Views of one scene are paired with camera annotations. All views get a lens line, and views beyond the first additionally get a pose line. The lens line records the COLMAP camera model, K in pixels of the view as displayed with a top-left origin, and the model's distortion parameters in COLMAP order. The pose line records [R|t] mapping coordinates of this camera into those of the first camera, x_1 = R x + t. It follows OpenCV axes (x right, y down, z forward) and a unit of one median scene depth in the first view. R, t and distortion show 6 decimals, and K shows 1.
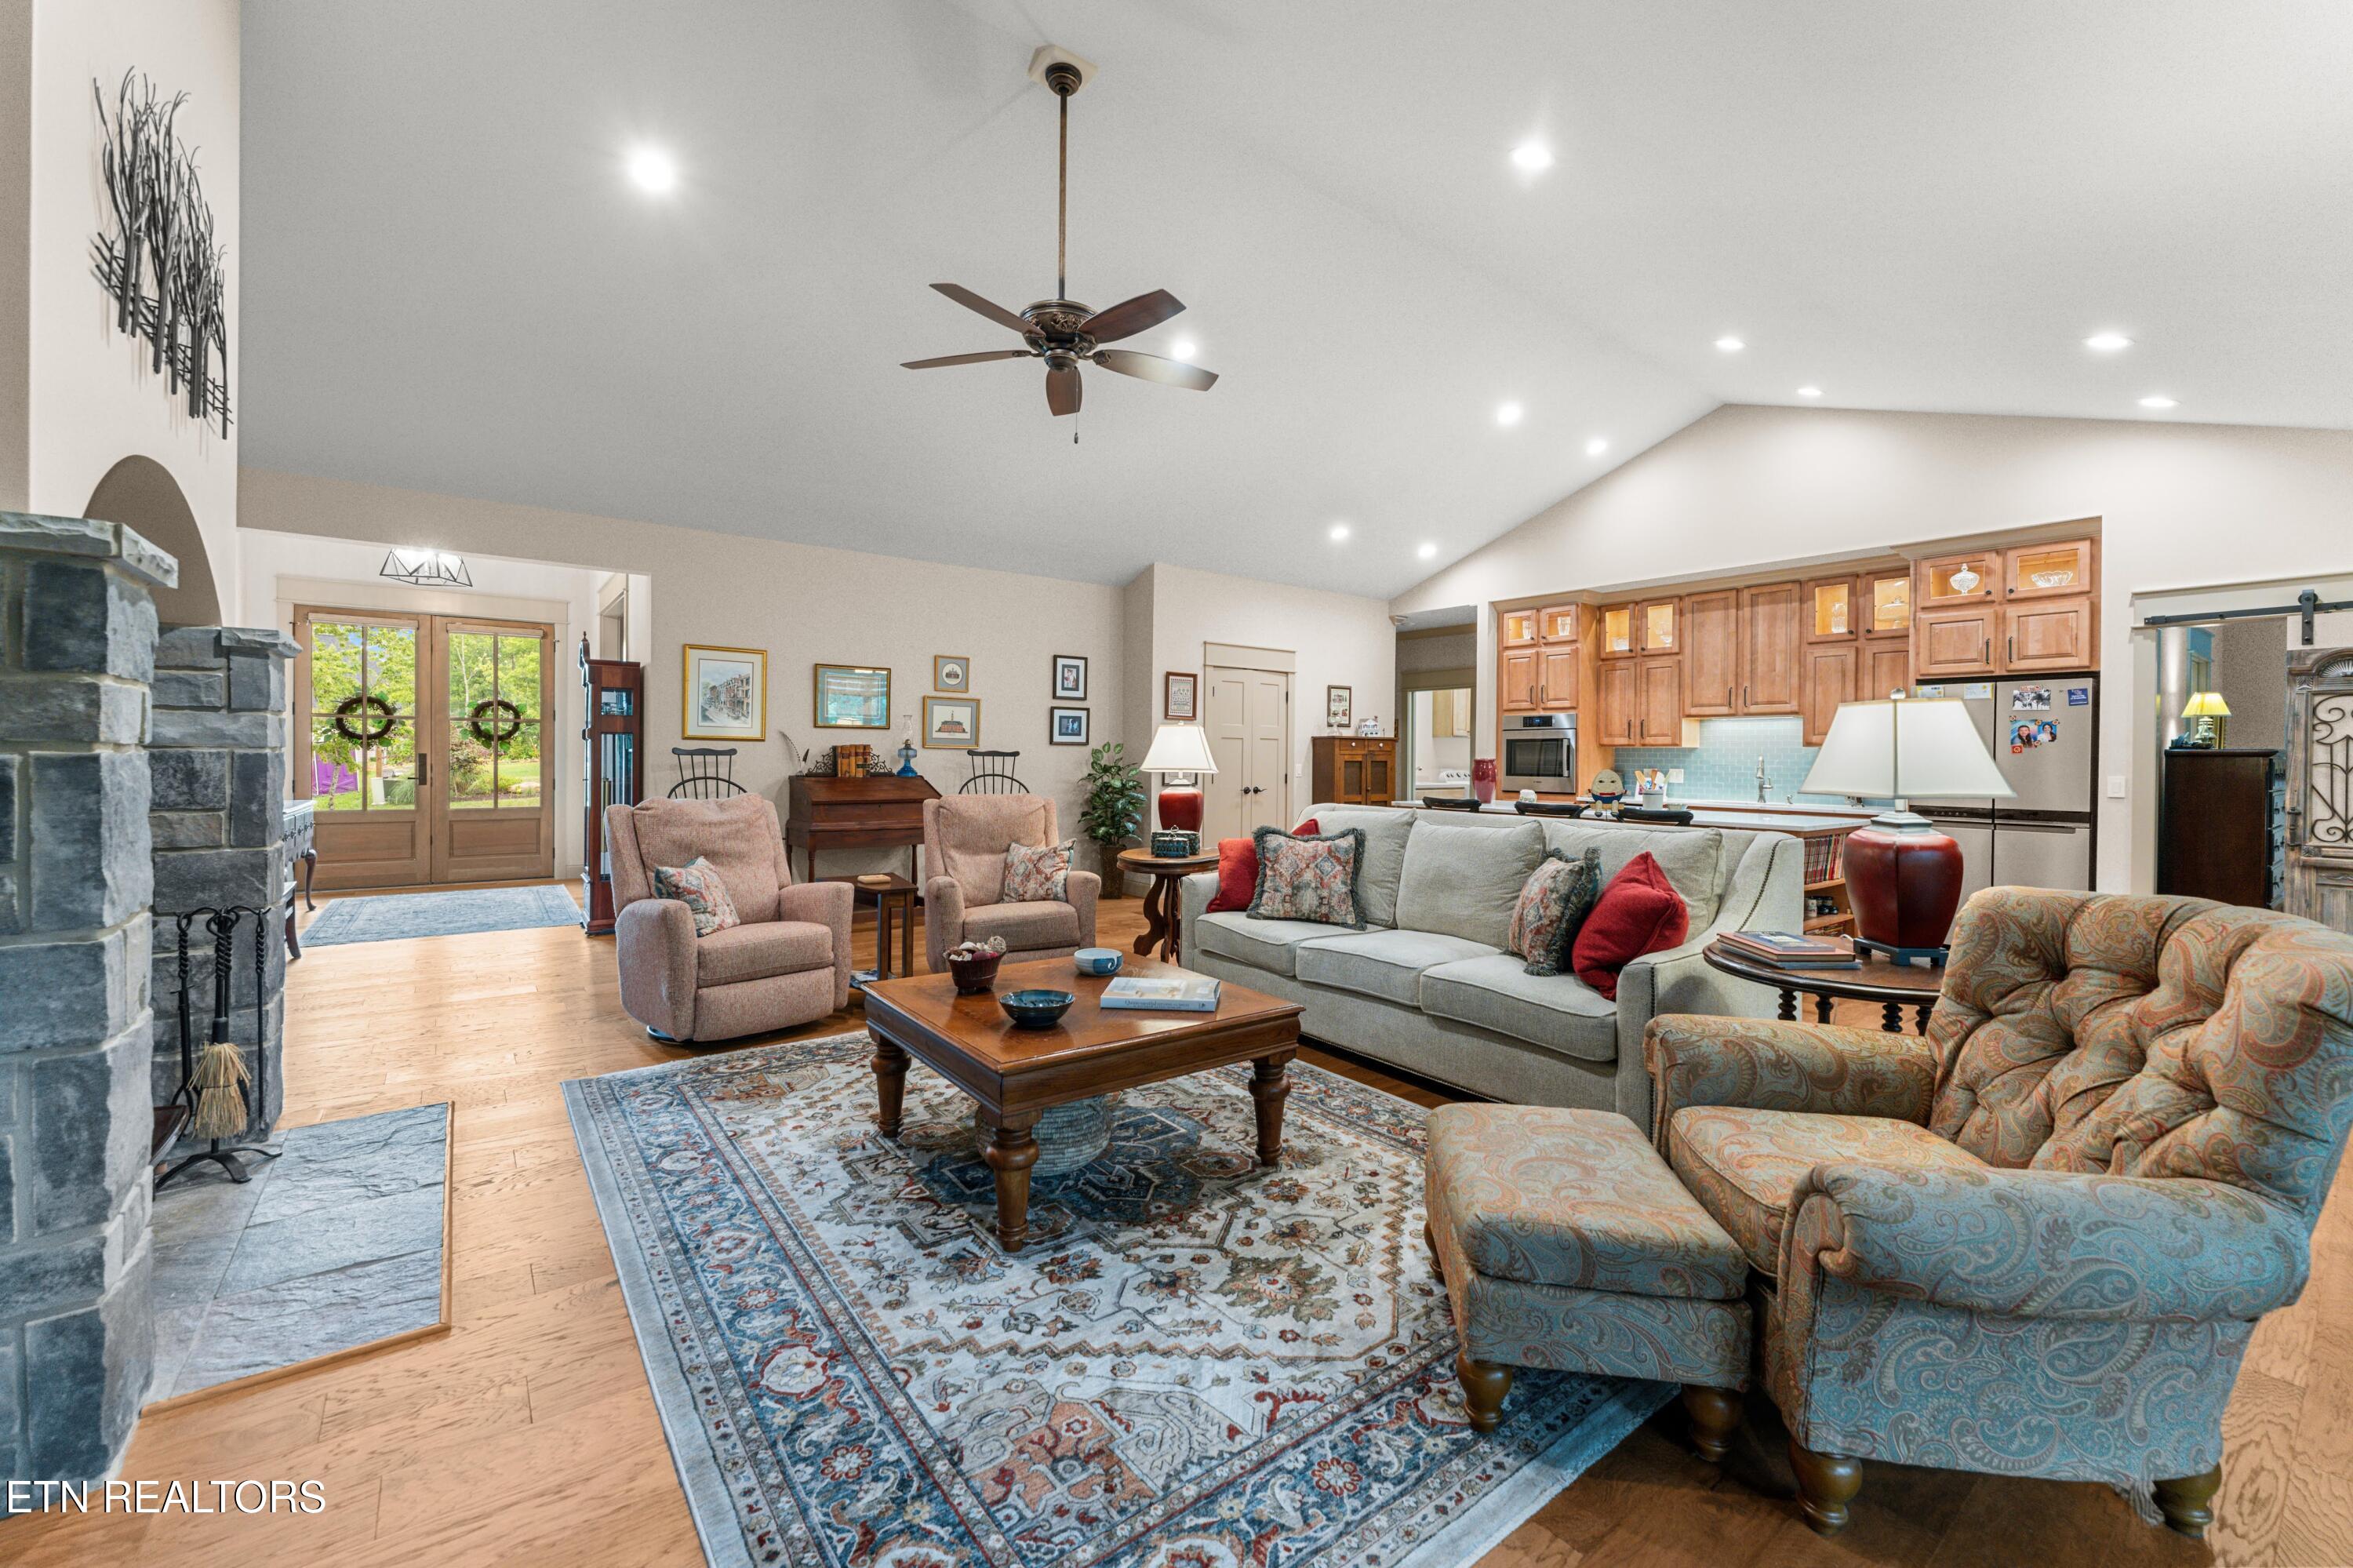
lens RADIAL K [[952.1, 0, 1184.7], [0, 952.1, 760.2], [0, 0, 1]] dist [-0.000688, -0.000243]
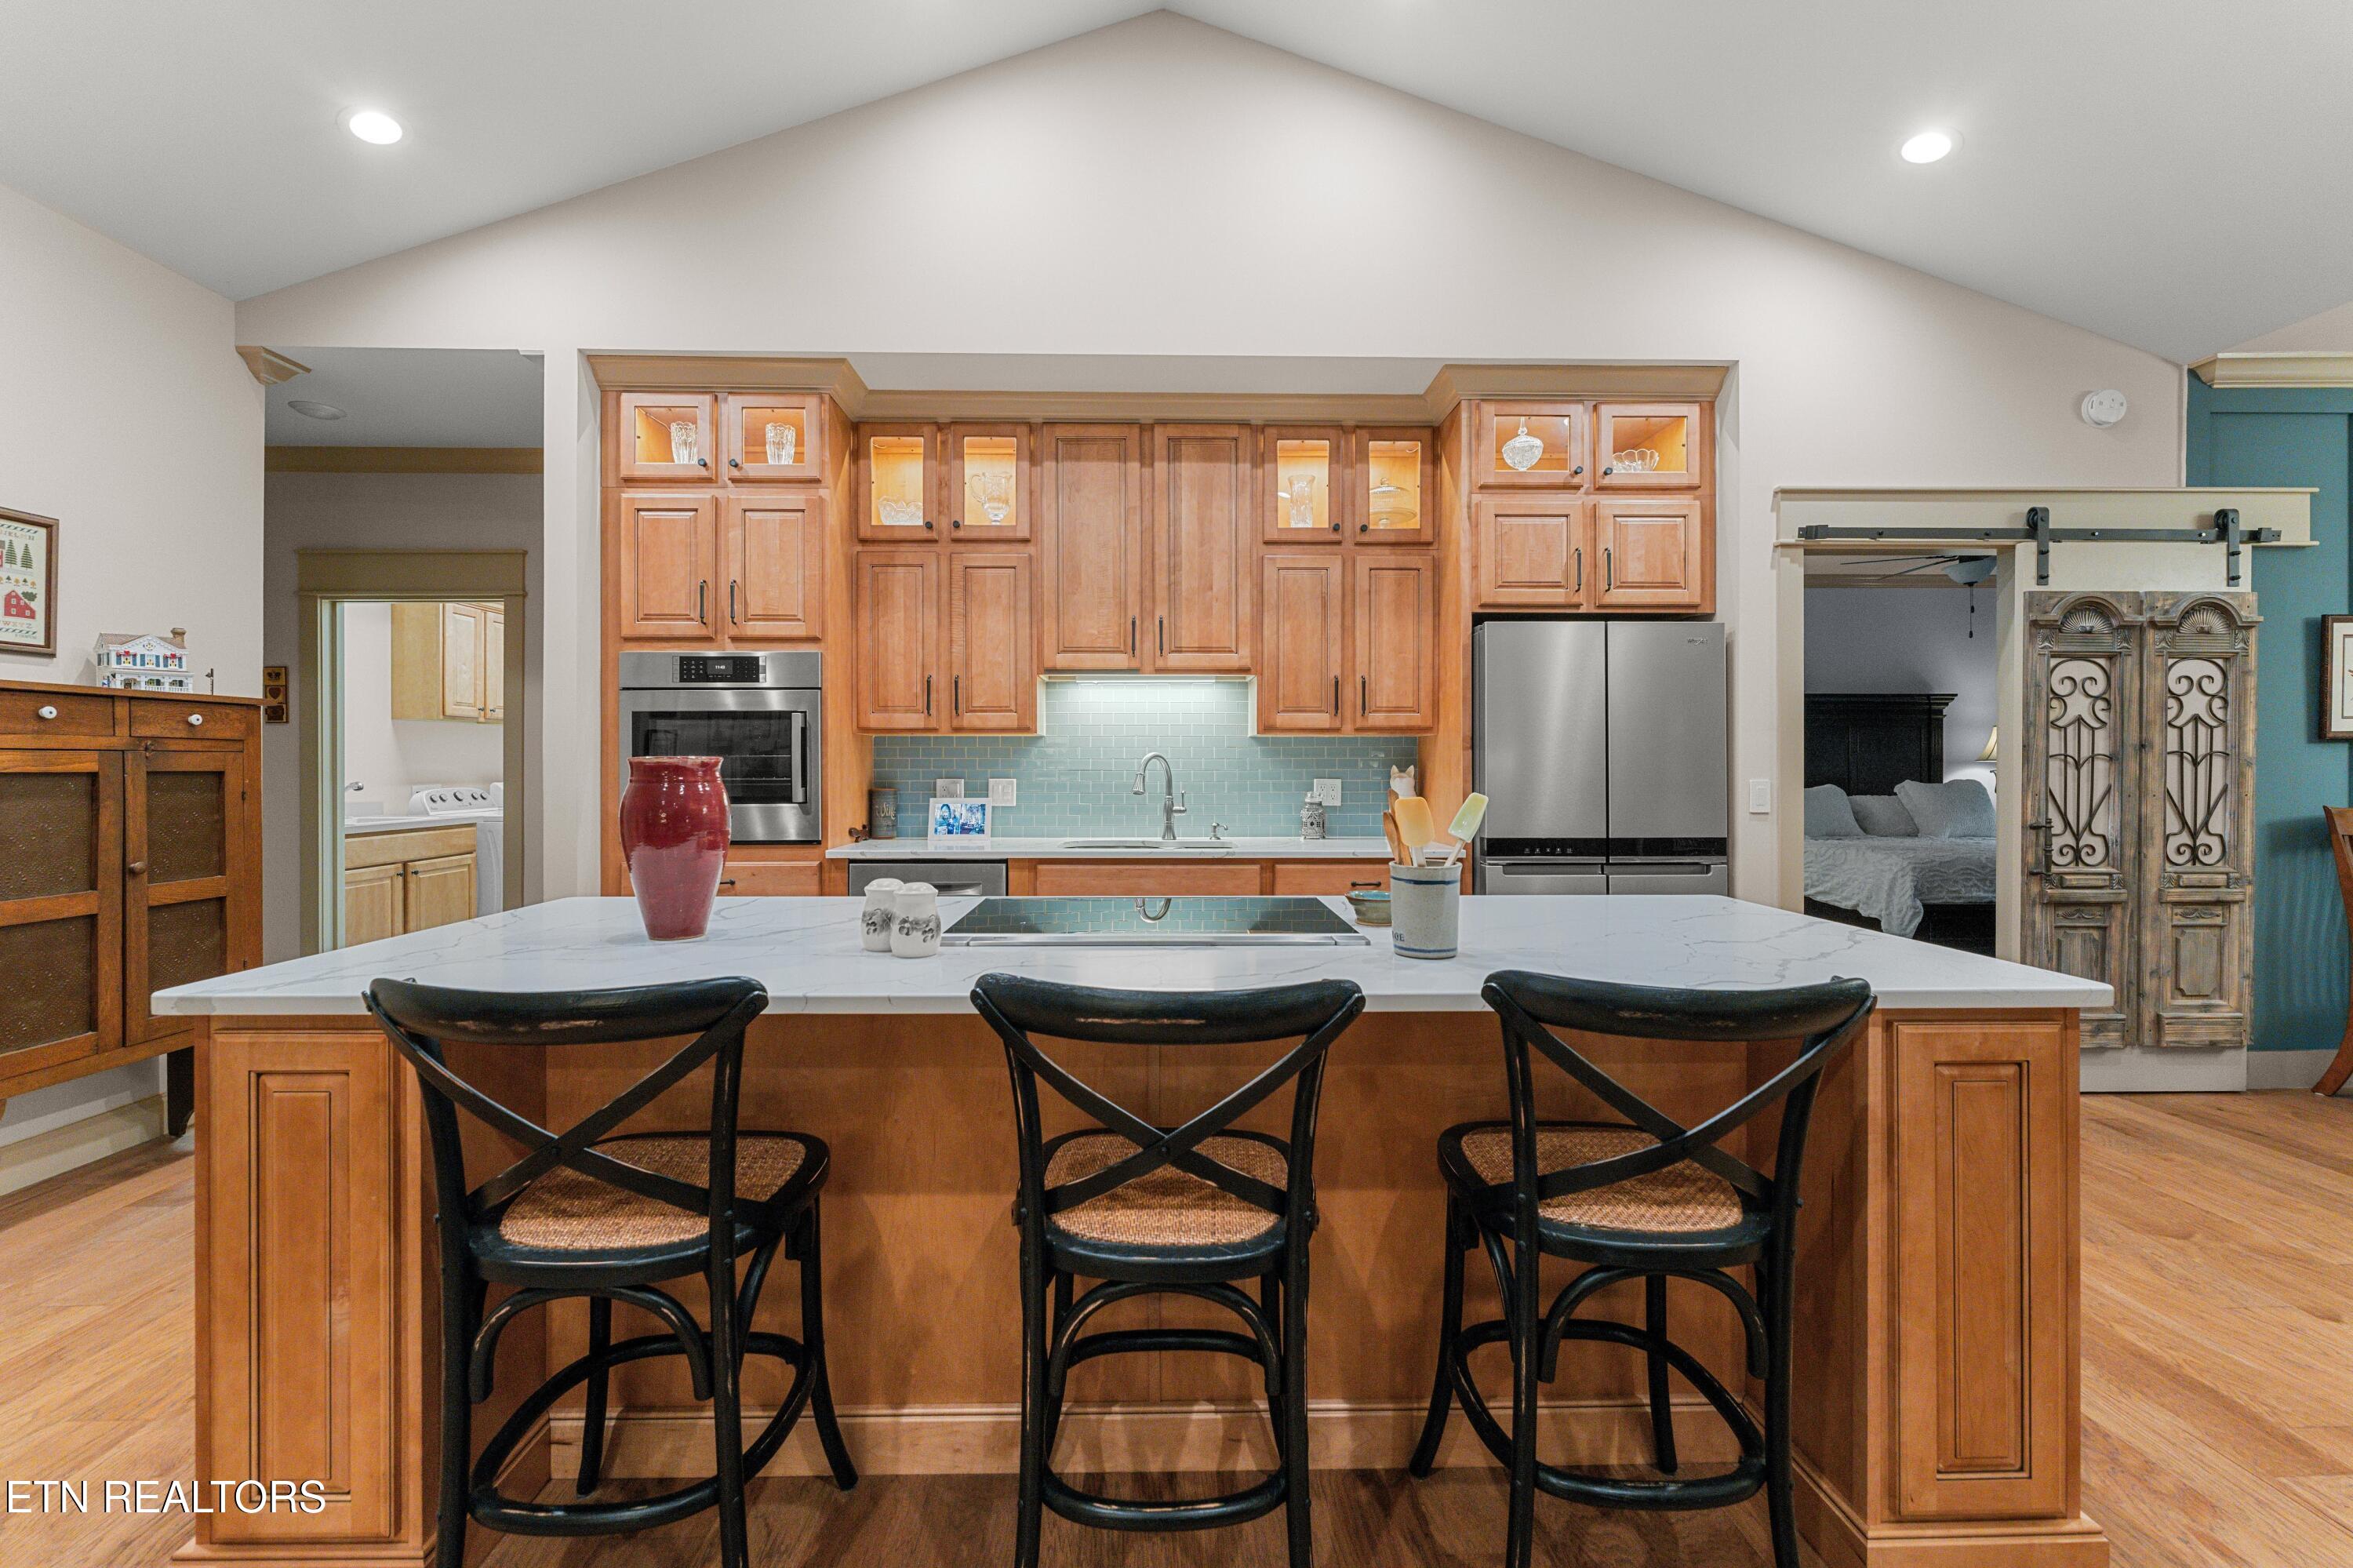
lens RADIAL K [[953.9, 0, 1163.0], [0, 953.9, 762.8], [0, 0, 1]] dist [-0.001024, -0.000190]
pose [[0.588170, -0.008603, 0.808691, 0.176053], [0.010013, 0.999944, 0.003355, 0.000119], [-0.808675, 0.006124, 0.588224, 0.705356]]
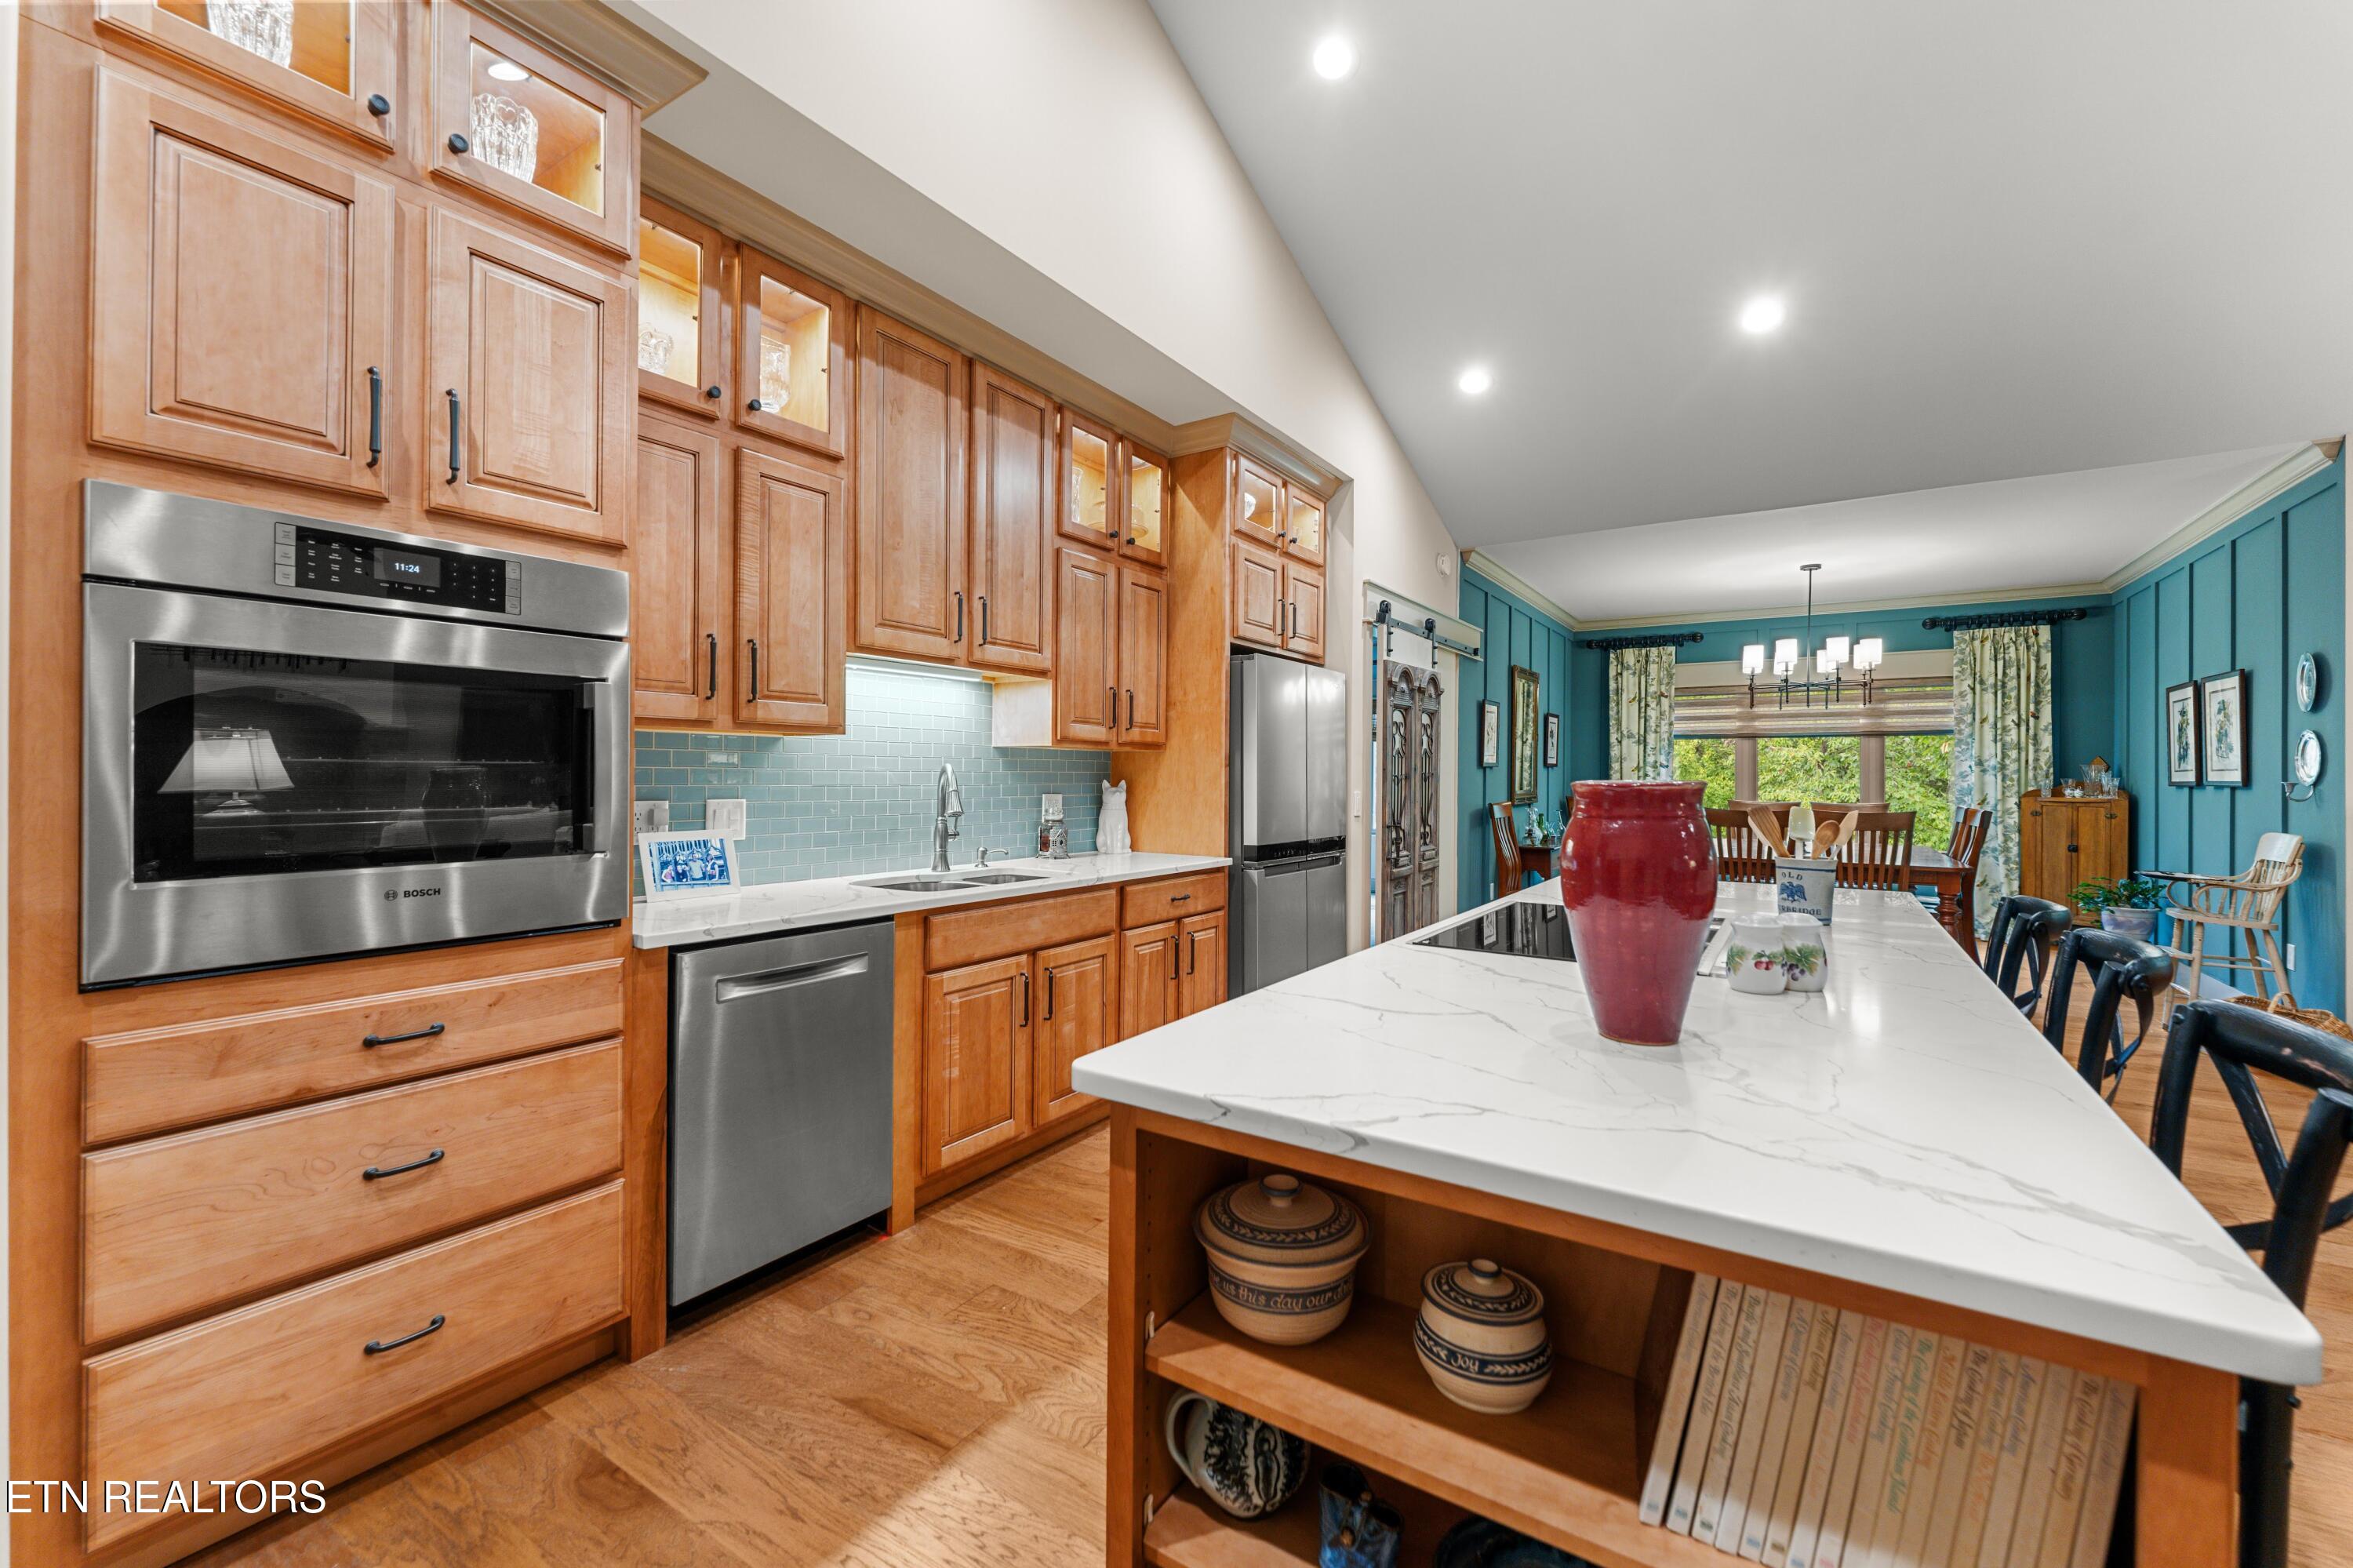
lens RADIAL K [[951.2, 0, 1172.6], [0, 951.2, 771.8], [0, 0, 1]] dist [-0.001424, -0.000322]
pose [[-0.326429, -0.007300, 0.945193, 0.167254], [-0.005325, 0.999969, 0.005884, -0.003440], [-0.945207, -0.003112, -0.326458, 1.068643]]
